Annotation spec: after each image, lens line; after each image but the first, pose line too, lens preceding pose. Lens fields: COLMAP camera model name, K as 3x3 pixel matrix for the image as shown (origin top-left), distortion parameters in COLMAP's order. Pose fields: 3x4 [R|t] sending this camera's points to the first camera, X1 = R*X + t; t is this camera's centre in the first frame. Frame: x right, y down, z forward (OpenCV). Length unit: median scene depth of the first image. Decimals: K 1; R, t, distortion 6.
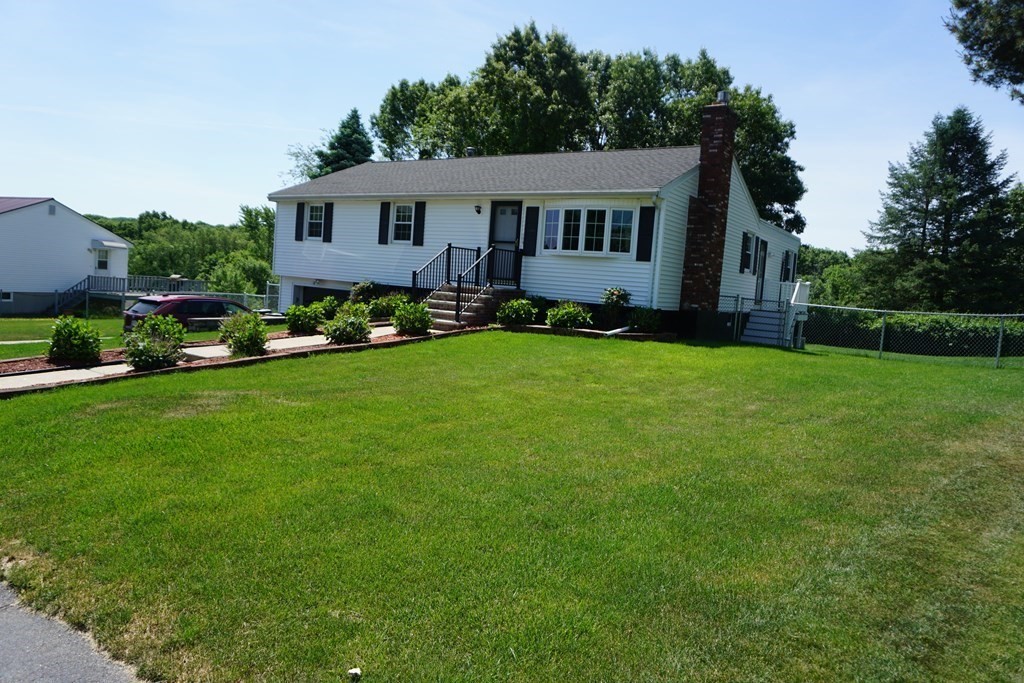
lens RADIAL K [[691.0, 0, 515.1], [0, 691.0, 338.9], [0, 0, 1]] dist [-0.007873, -0.004122]
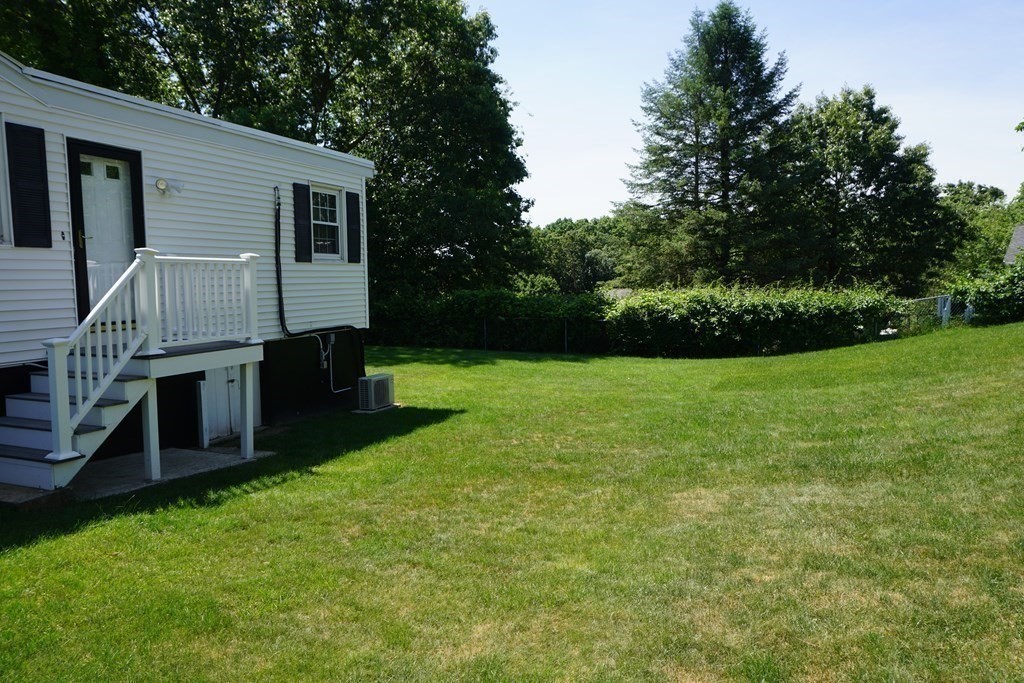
lens RADIAL K [[691.0, 0, 509.2], [0, 691.0, 340.5], [0, 0, 1]] dist [-0.007873, -0.004122]
pose [[0.975518, -0.106652, 0.192326, 0.241528], [0.103245, 0.994271, 0.027679, -0.017602], [-0.194176, -0.007145, 0.980941, 0.317563]]
